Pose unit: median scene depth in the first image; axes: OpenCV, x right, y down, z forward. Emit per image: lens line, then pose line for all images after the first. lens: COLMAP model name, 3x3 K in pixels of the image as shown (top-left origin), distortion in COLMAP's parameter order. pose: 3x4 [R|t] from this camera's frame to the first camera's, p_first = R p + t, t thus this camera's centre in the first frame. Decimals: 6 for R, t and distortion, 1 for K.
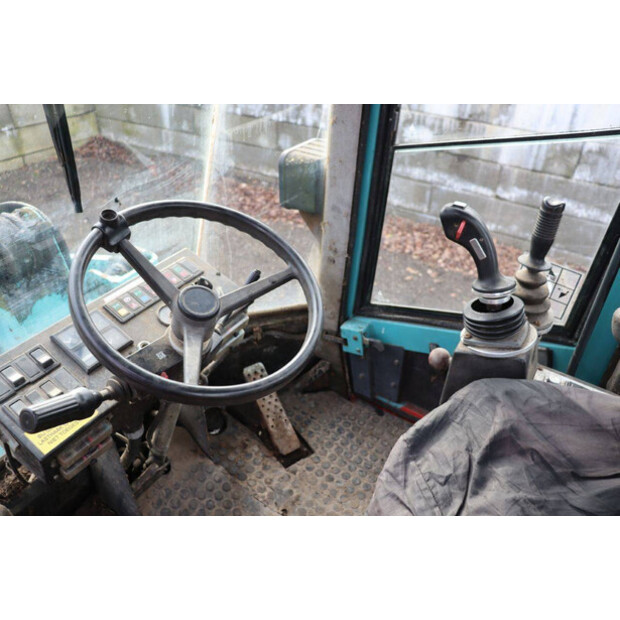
lens RADIAL K [[506.2, 0, 308.4], [0, 506.2, 309.8], [0, 0, 1]] dist [-0.163912, 0.117350]
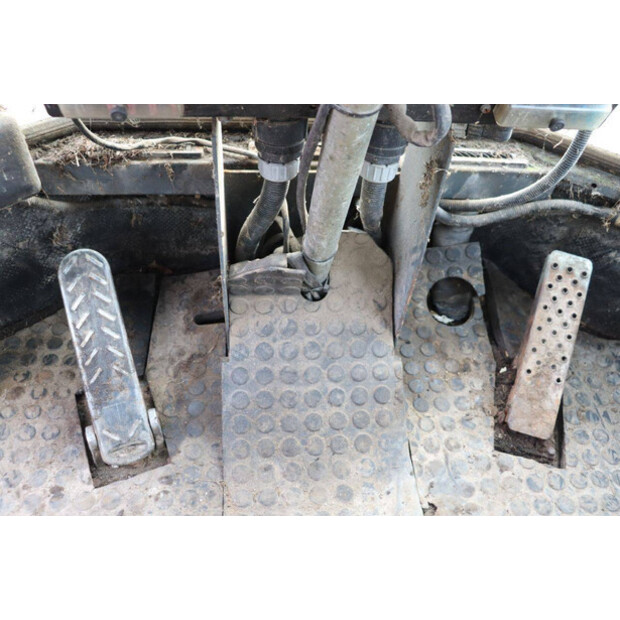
lens RADIAL K [[506.2, 0, 308.8], [0, 506.2, 311.4], [0, 0, 1]] dist [-0.163912, 0.117350]
pose [[0.619649, 0.592717, -0.514511, 0.009948], [-0.503635, 0.803042, 0.318552, 0.137765], [0.601985, 0.061735, 0.796117, 0.467633]]
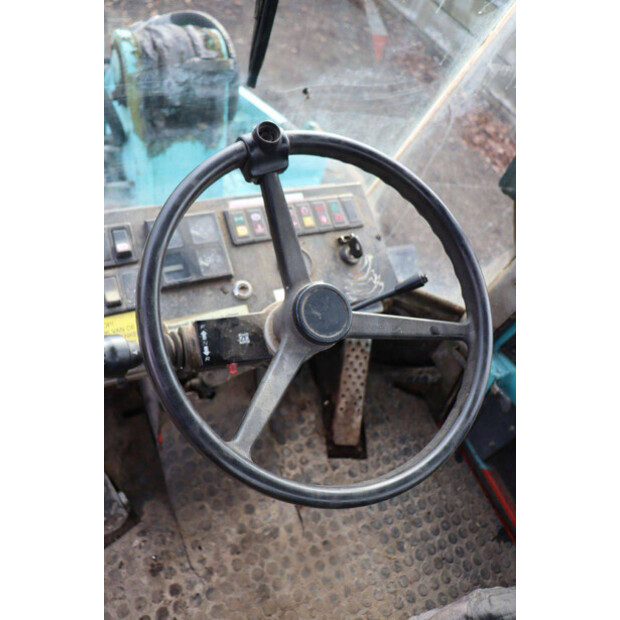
lens RADIAL K [[506.2, 0, 304.7], [0, 506.2, 305.3], [0, 0, 1]] dist [-0.163912, 0.117350]
pose [[0.827702, 0.534630, -0.170532, -0.072140], [-0.485363, 0.834562, 0.260631, -0.105730], [0.281661, -0.132955, 0.950258, 0.196317]]
